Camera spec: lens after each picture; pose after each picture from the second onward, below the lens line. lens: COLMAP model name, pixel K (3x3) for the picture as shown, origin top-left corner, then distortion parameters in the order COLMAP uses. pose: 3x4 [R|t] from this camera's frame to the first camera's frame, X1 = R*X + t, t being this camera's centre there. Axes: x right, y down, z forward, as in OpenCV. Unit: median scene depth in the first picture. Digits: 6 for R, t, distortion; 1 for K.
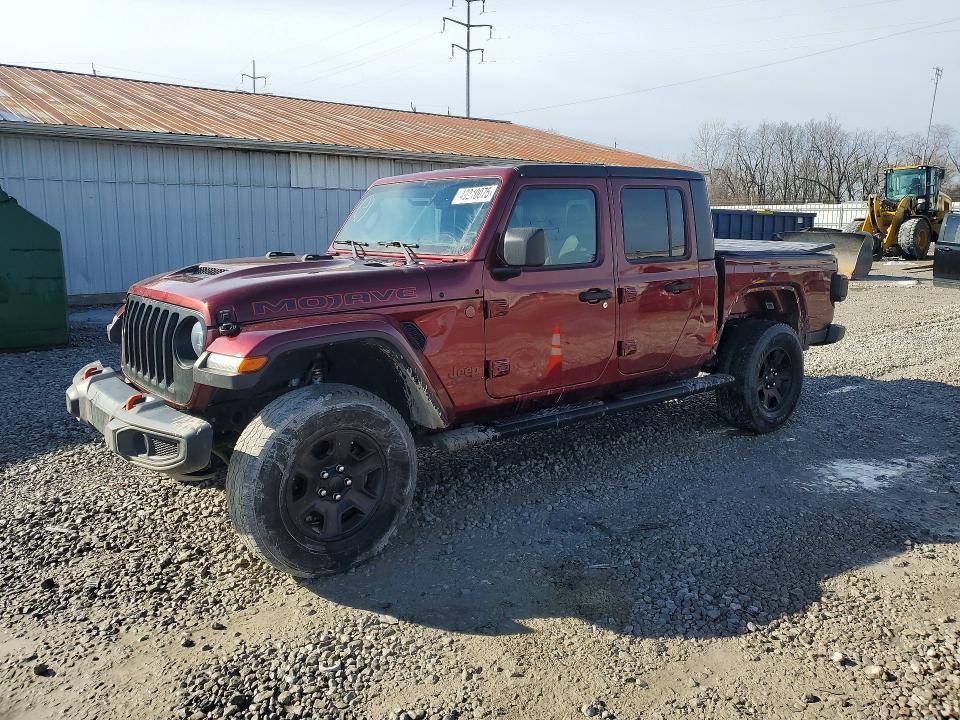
lens RADIAL K [[746.0, 0, 480.0], [0, 746.0, 360.0], [0, 0, 1]] dist [-0.010576, -0.005316]
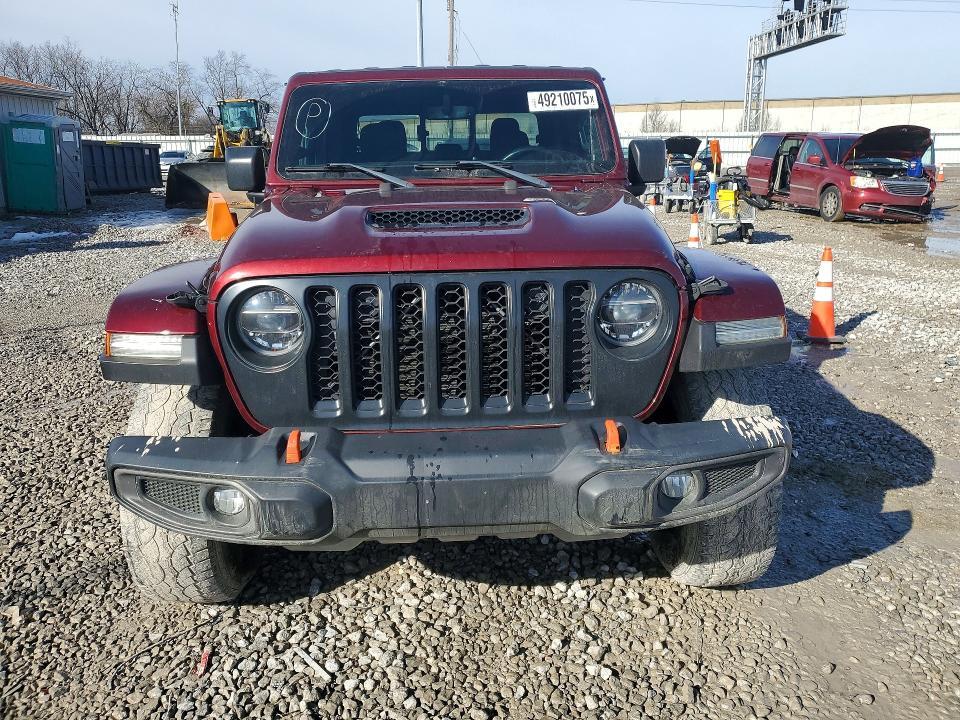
lens RADIAL K [[746.0, 0, 480.0], [0, 746.0, 360.0], [0, 0, 1]] dist [-0.010576, -0.005316]
pose [[0.563065, -0.223169, 0.795709, -0.150606], [0.155754, 0.974250, 0.163028, -0.018473], [-0.811602, 0.032139, 0.583326, 0.115617]]
